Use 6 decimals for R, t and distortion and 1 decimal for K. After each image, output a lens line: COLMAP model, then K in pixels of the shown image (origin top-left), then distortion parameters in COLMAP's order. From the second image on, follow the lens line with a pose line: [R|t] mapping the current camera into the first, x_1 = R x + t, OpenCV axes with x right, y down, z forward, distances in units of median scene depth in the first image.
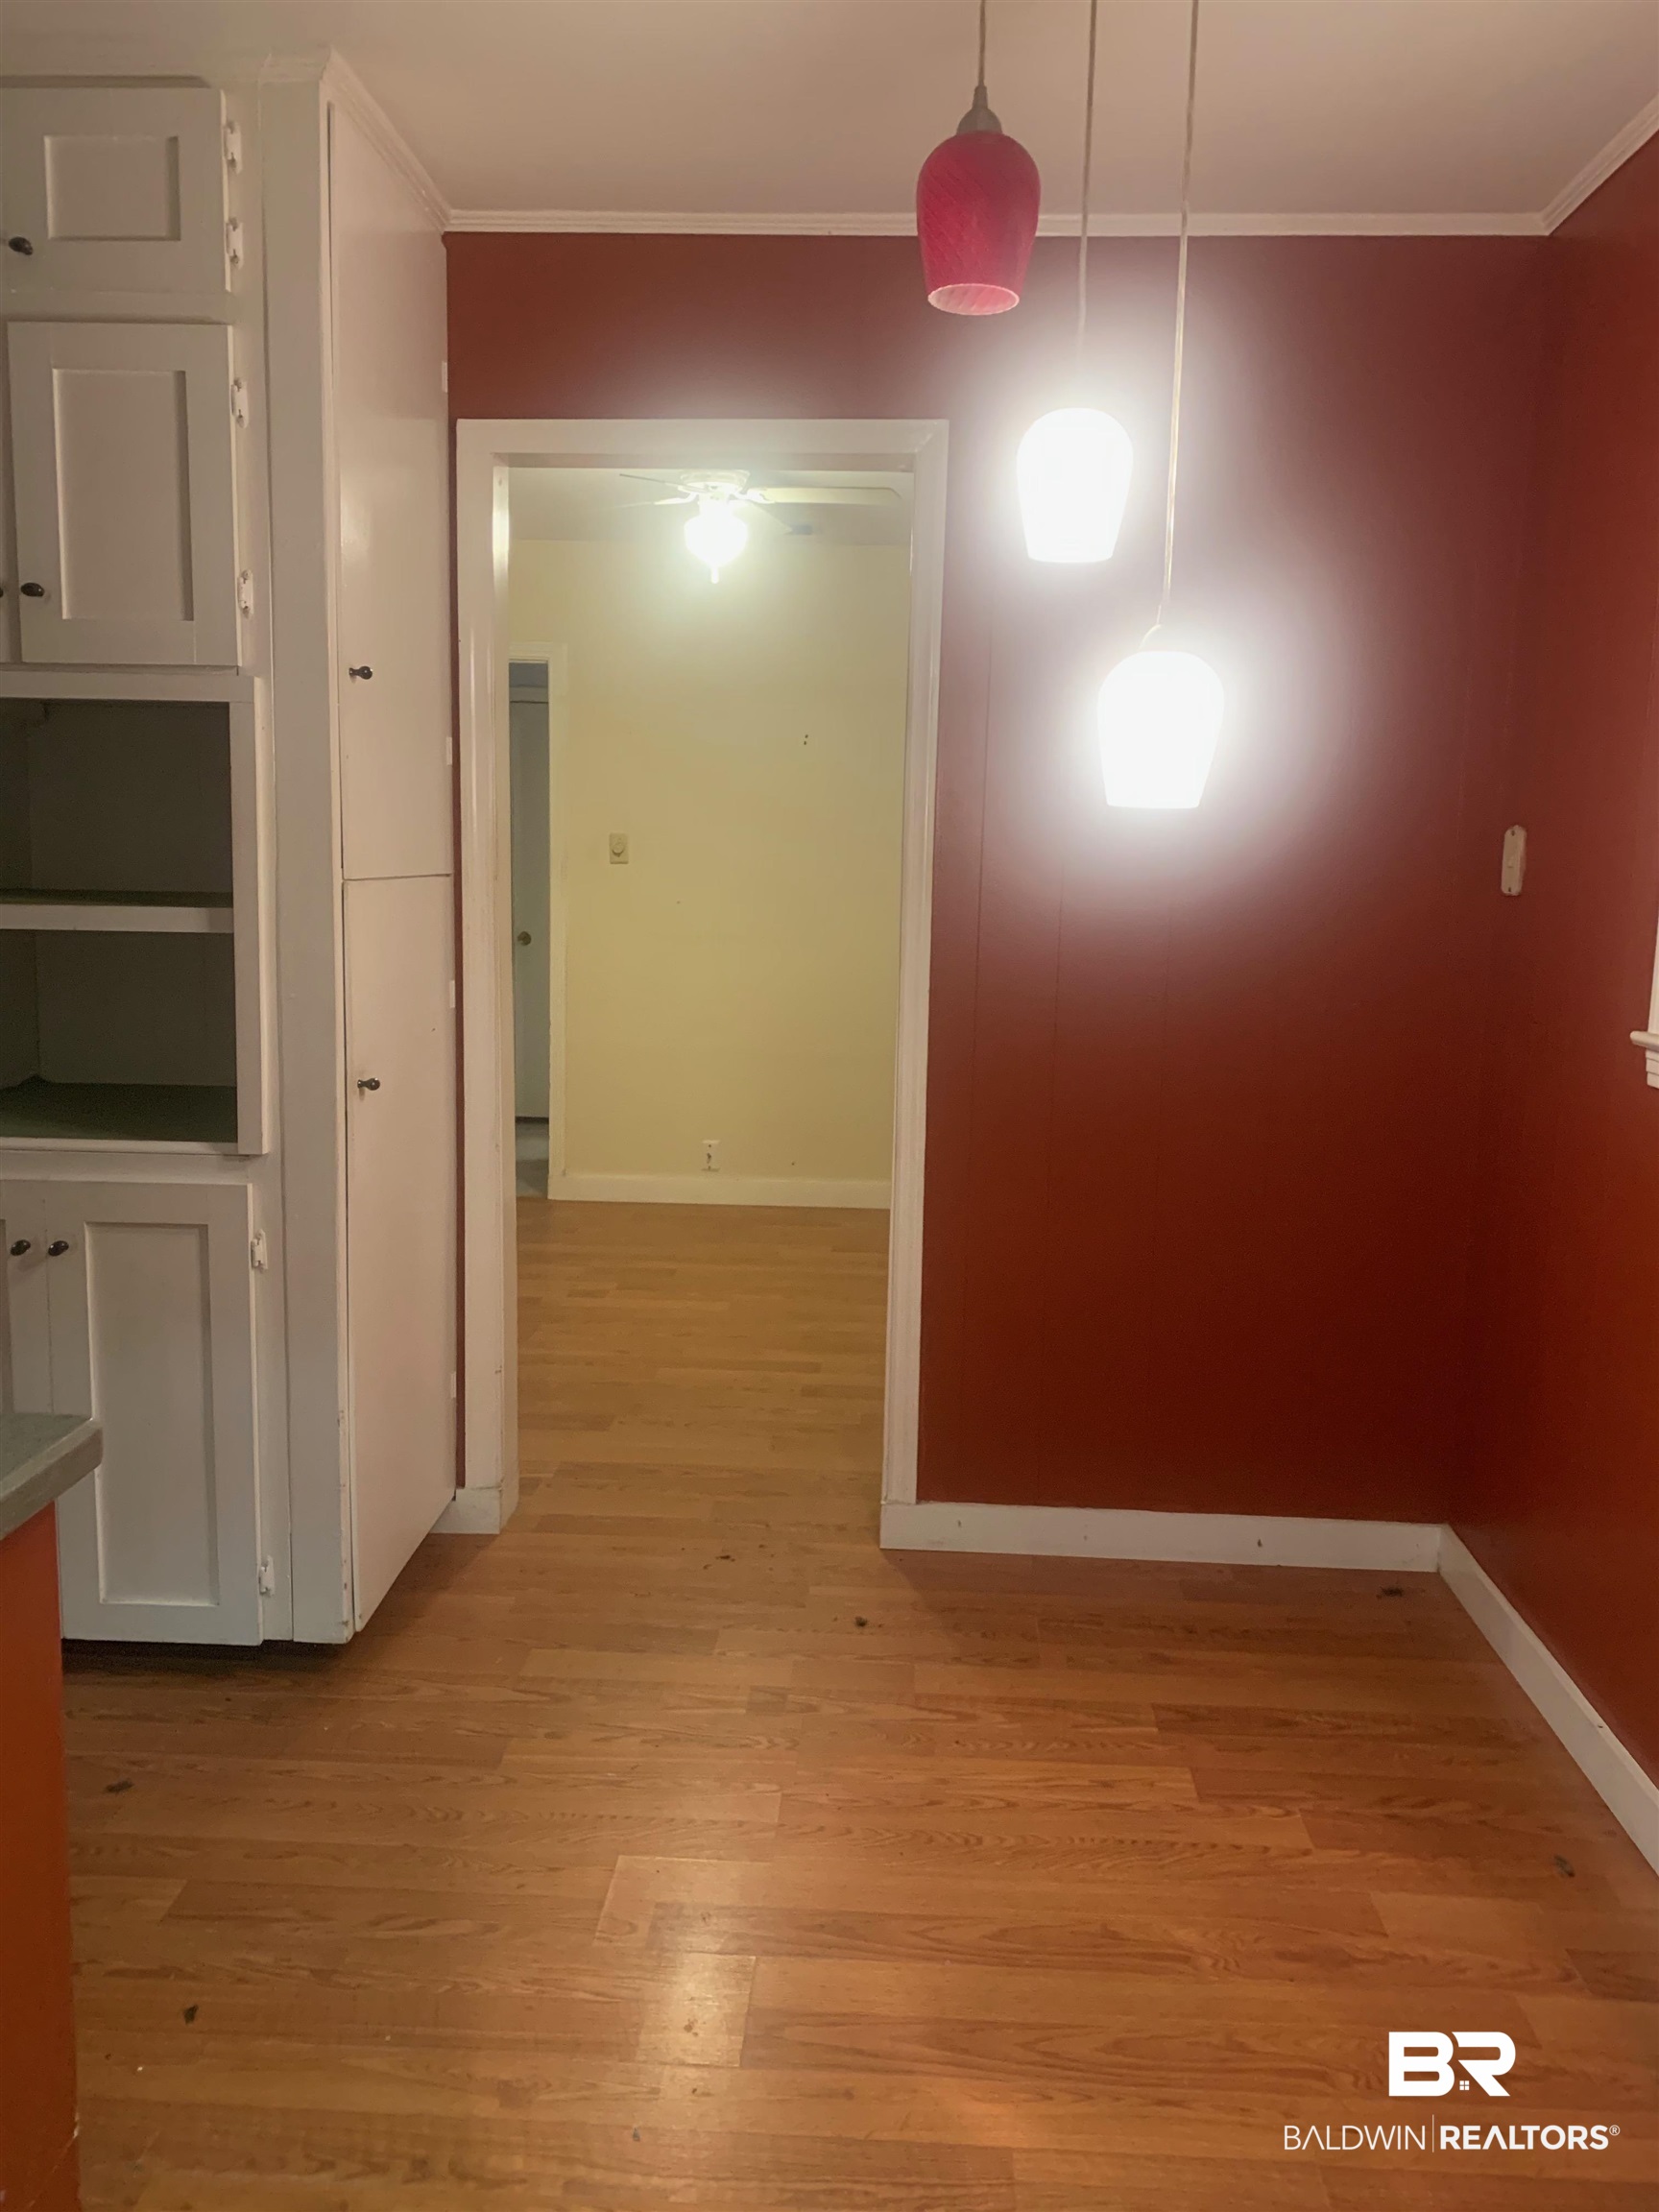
lens RADIAL K [[1690.5, 0, 828.4], [0, 1690.5, 1103.7], [0, 0, 1]] dist [0.005285, 0.001799]
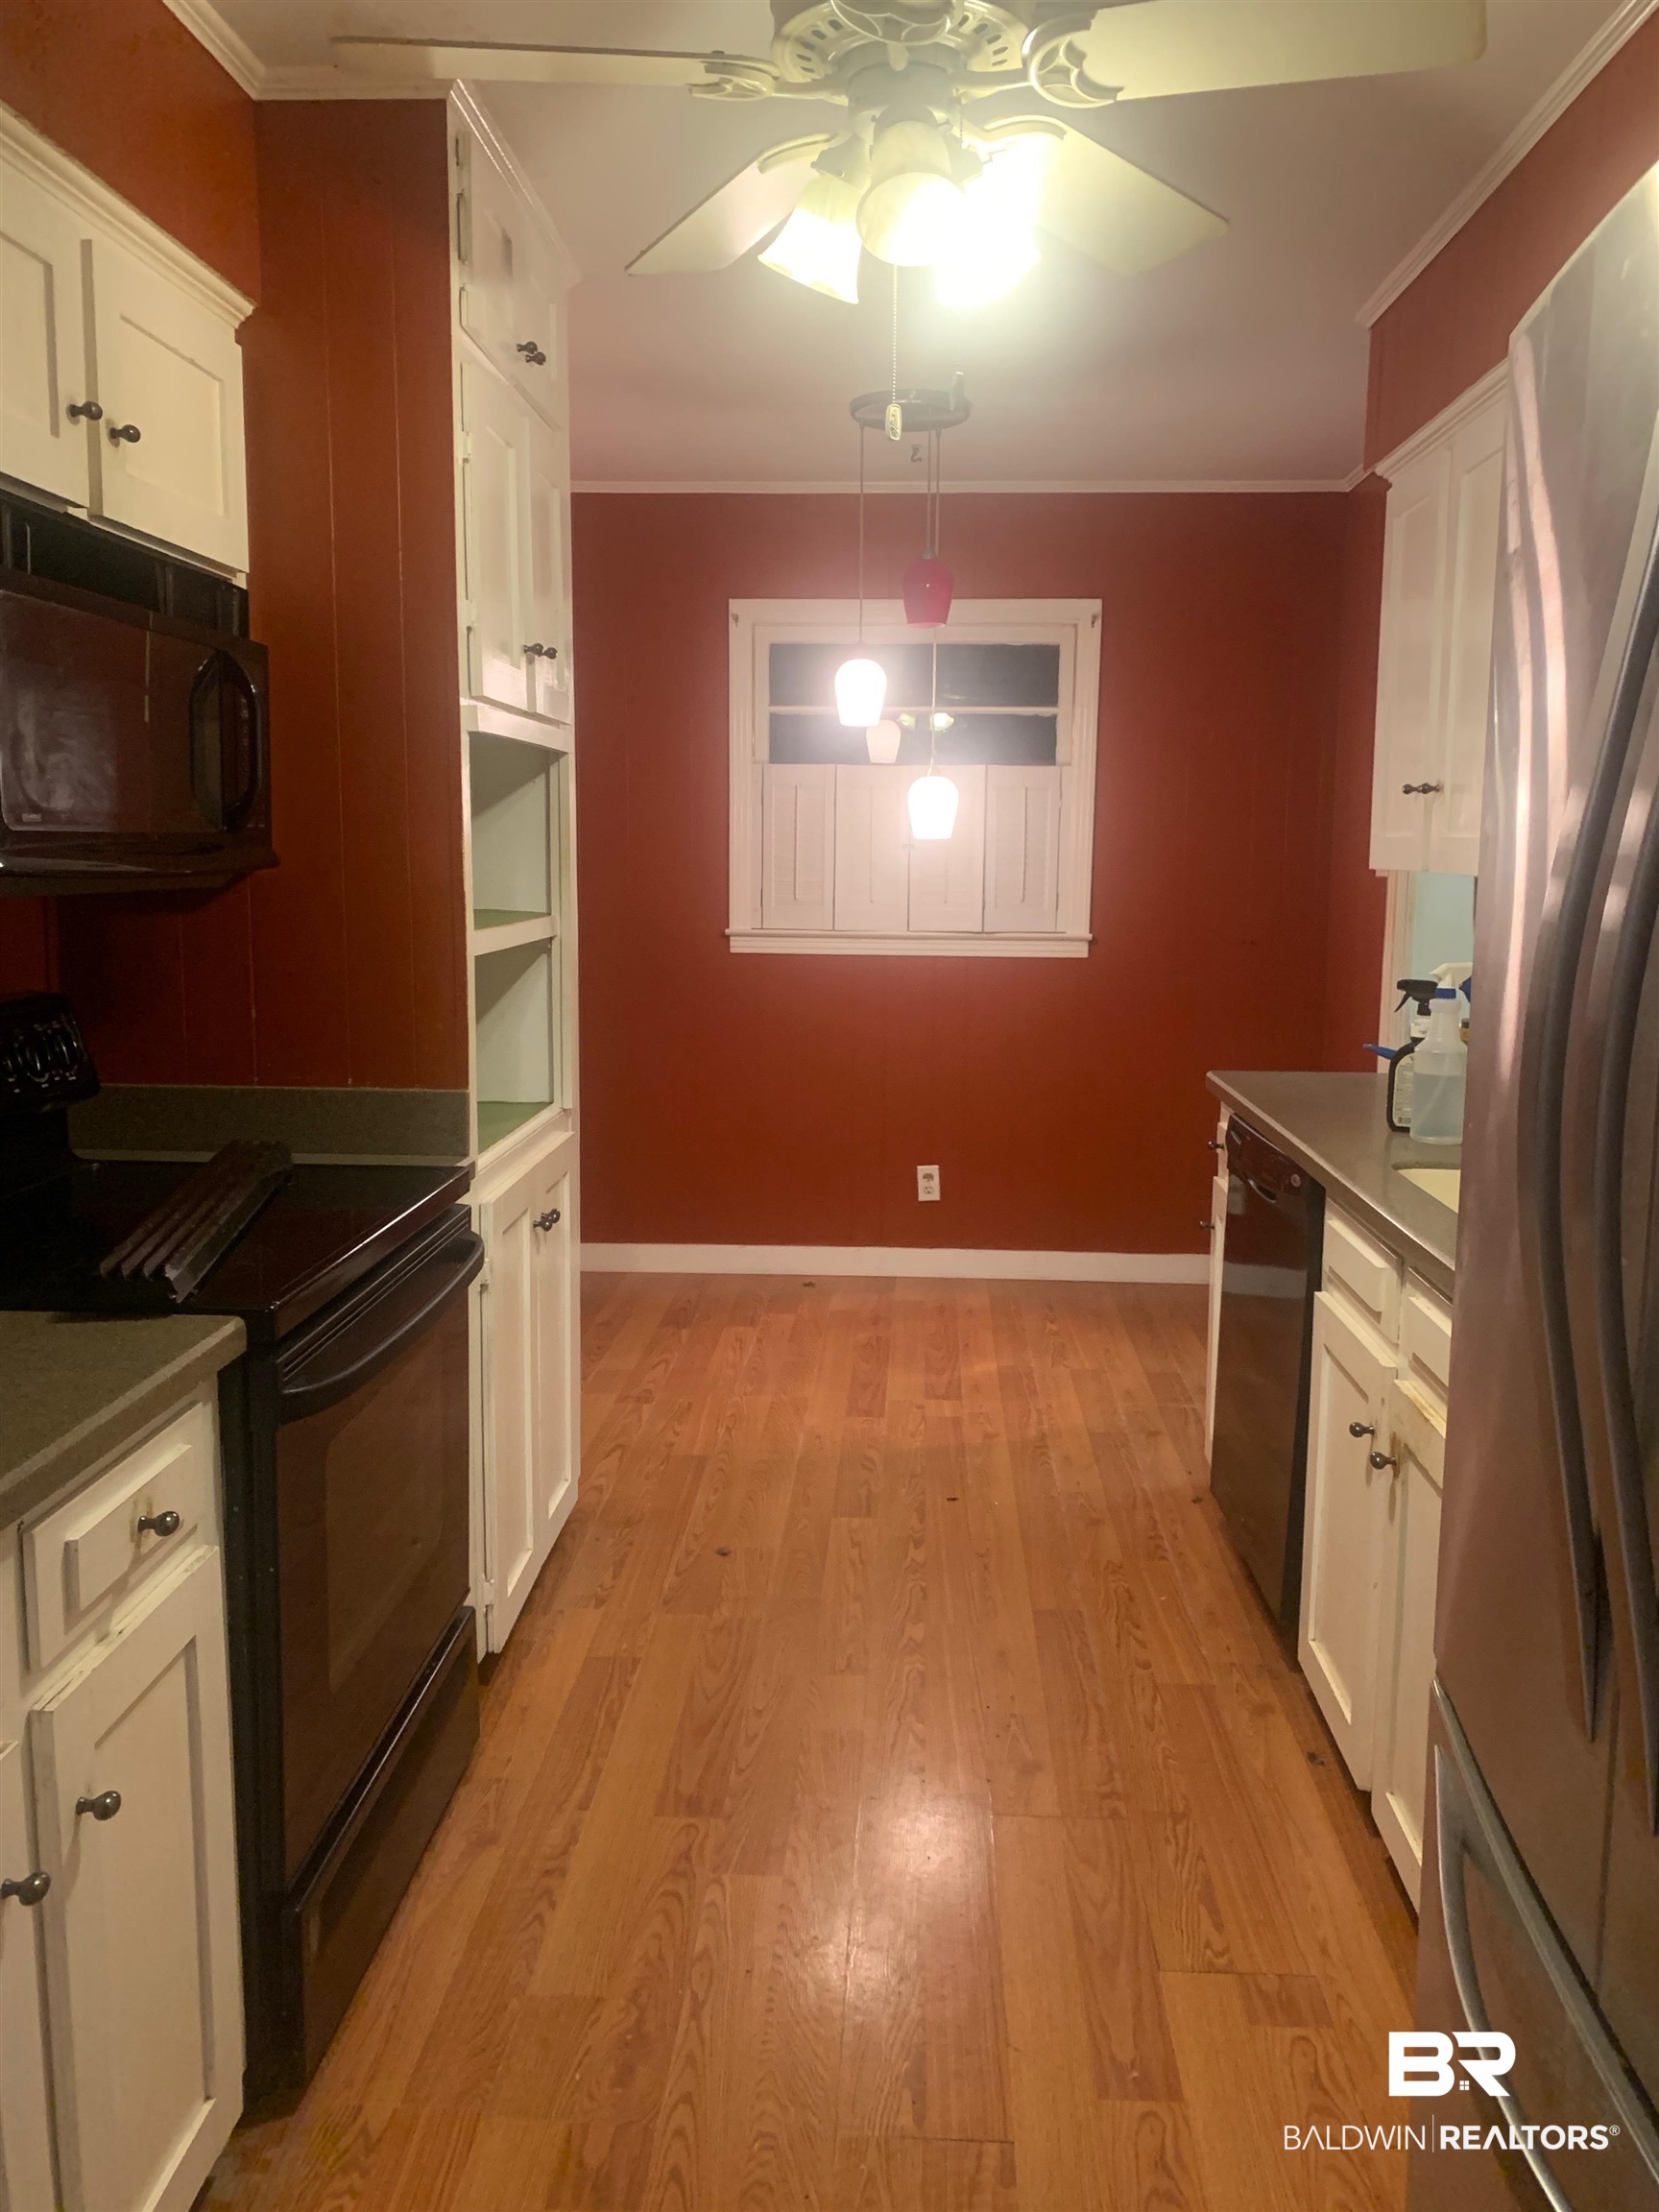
lens RADIAL K [[1690.5, 0, 831.9], [0, 1690.5, 1099.9], [0, 0, 1]] dist [0.005285, 0.001799]
pose [[-0.000782, -0.169900, 0.985461, -1.803298], [0.140619, 0.975651, 0.168320, -0.183354], [-0.990063, 0.138706, 0.023128, 0.875964]]
